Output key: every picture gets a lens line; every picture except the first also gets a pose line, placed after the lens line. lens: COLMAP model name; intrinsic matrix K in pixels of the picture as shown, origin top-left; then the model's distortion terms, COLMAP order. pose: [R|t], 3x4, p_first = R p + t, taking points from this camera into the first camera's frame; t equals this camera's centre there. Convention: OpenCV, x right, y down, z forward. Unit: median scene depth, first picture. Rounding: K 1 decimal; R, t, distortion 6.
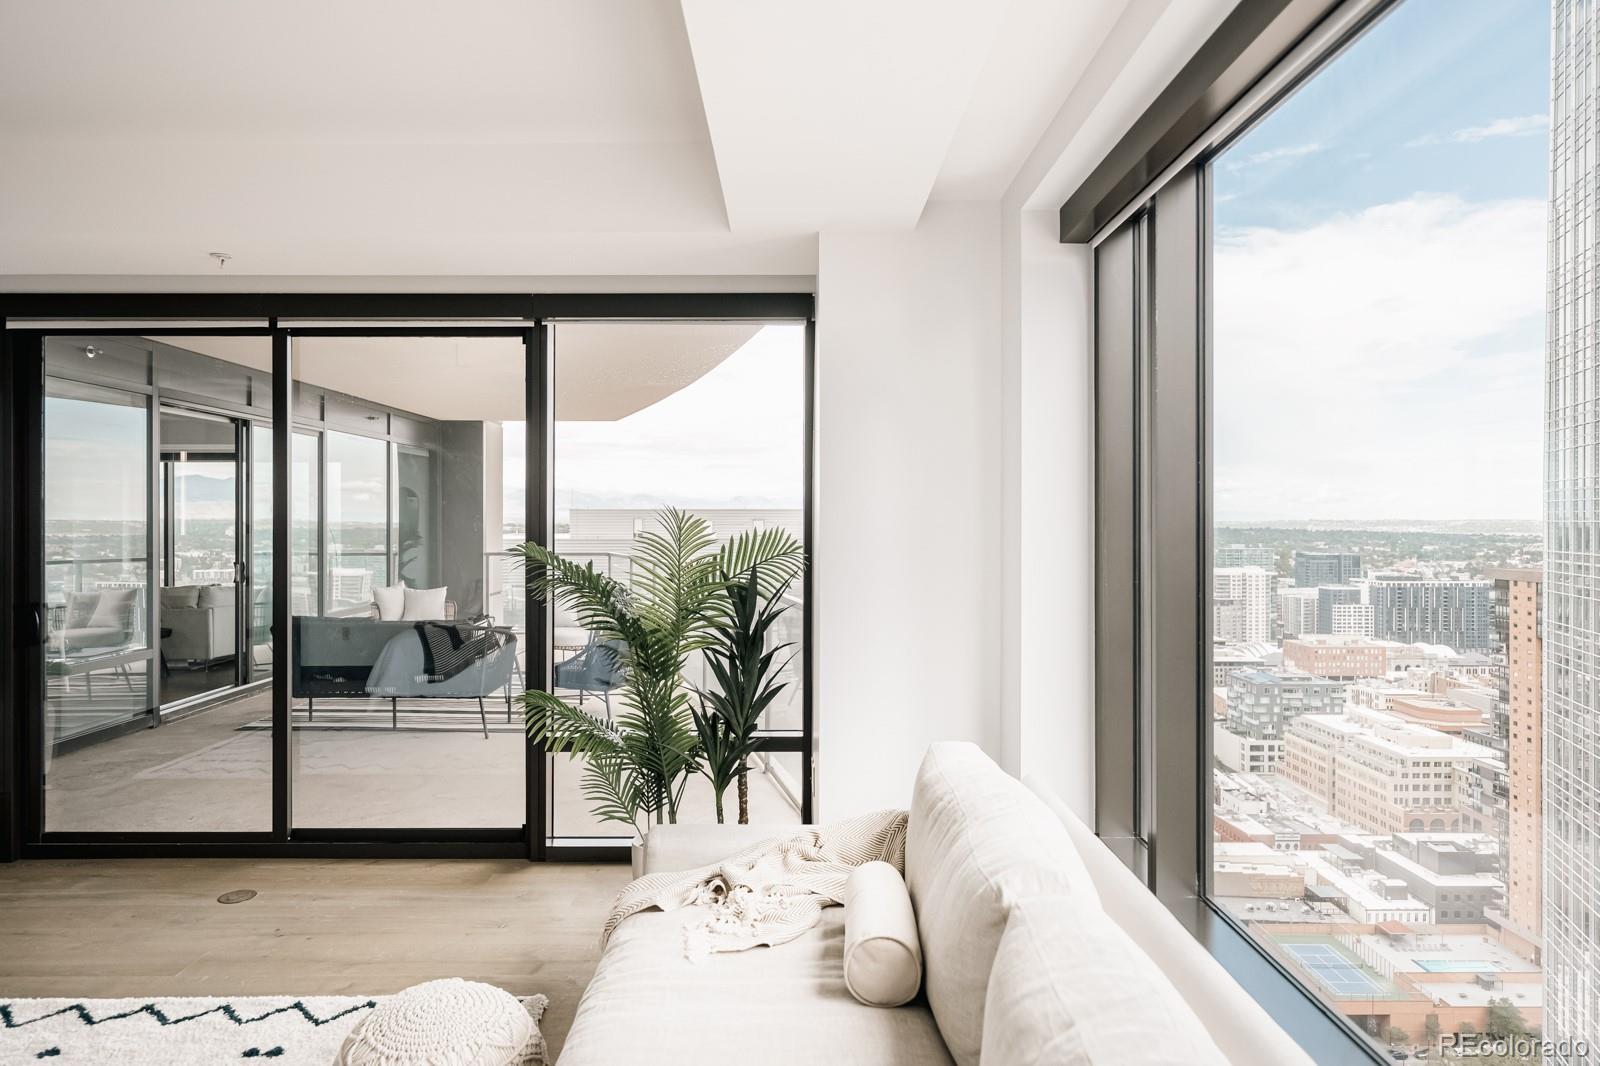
lens RADIAL K [[1019.3, 0, 800.0], [0, 1019.3, 533.0], [0, 0, 1]] dist [0.002406, 0.001246]
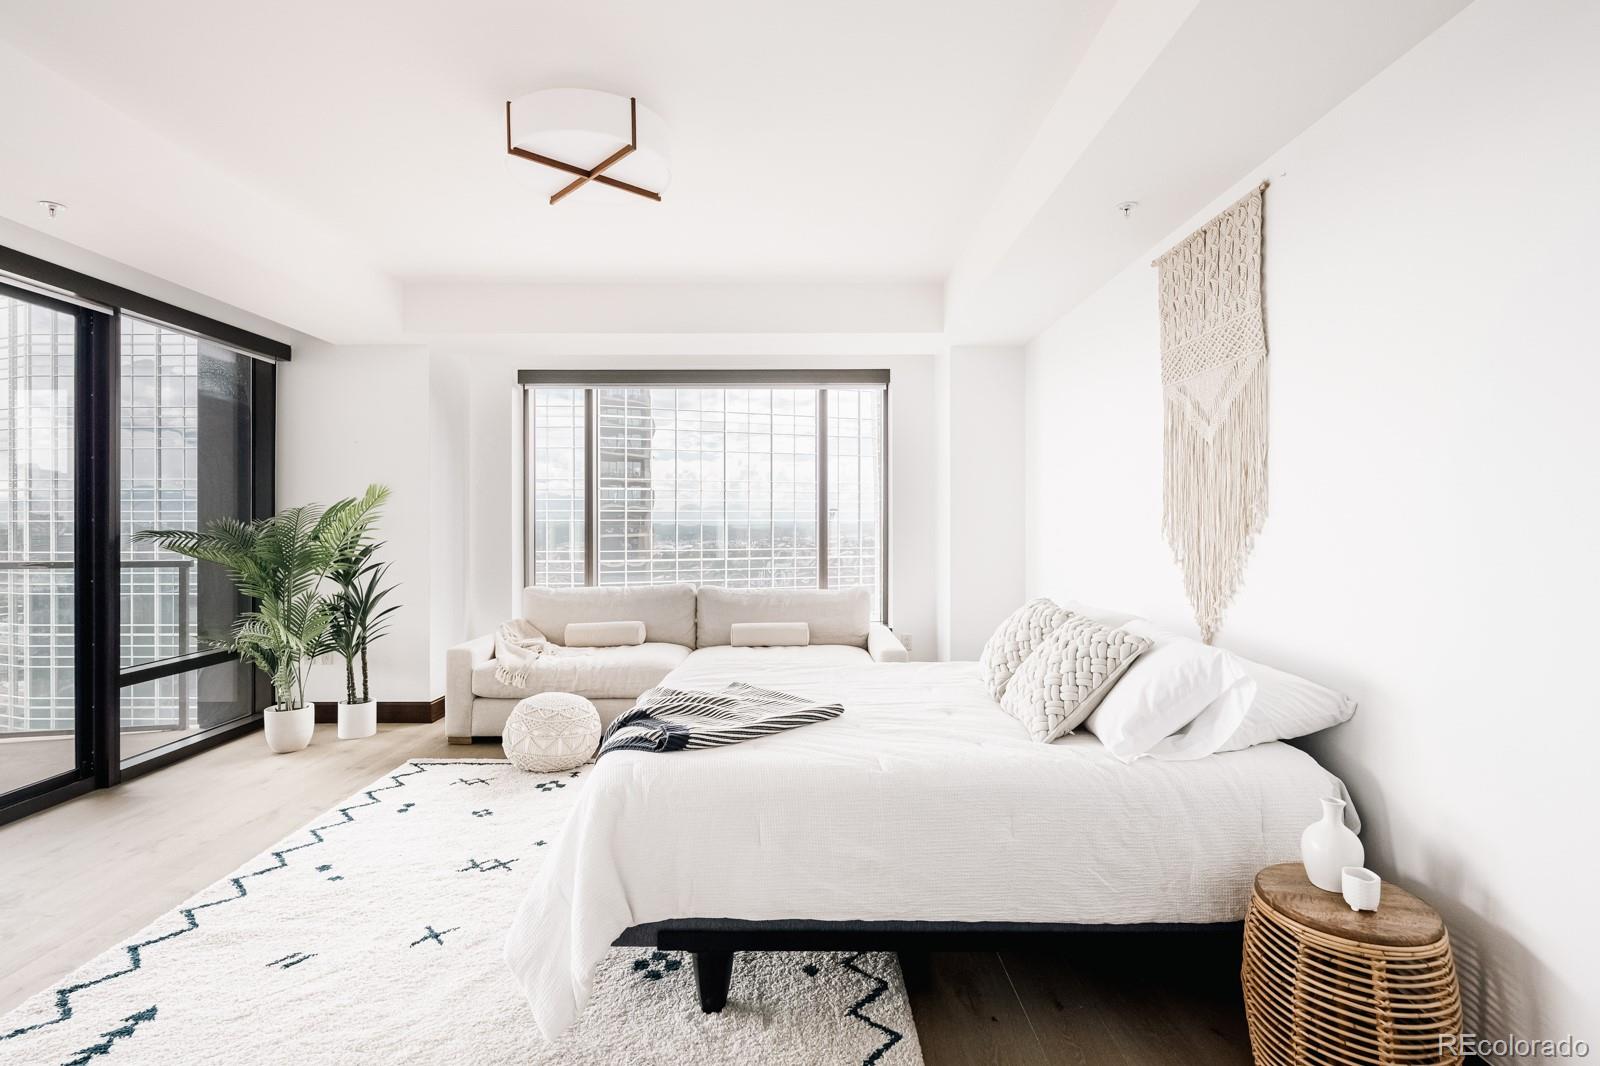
lens RADIAL K [[744.3, 0, 800.0], [0, 744.3, 533.0], [0, 0, 1]] dist [0.000117, -0.000031]
pose [[-0.005393, -0.016706, 0.999846, -1.102696], [0.011552, 0.999793, 0.016768, 0.035833], [-0.999919, 0.011641, -0.005199, 0.237532]]
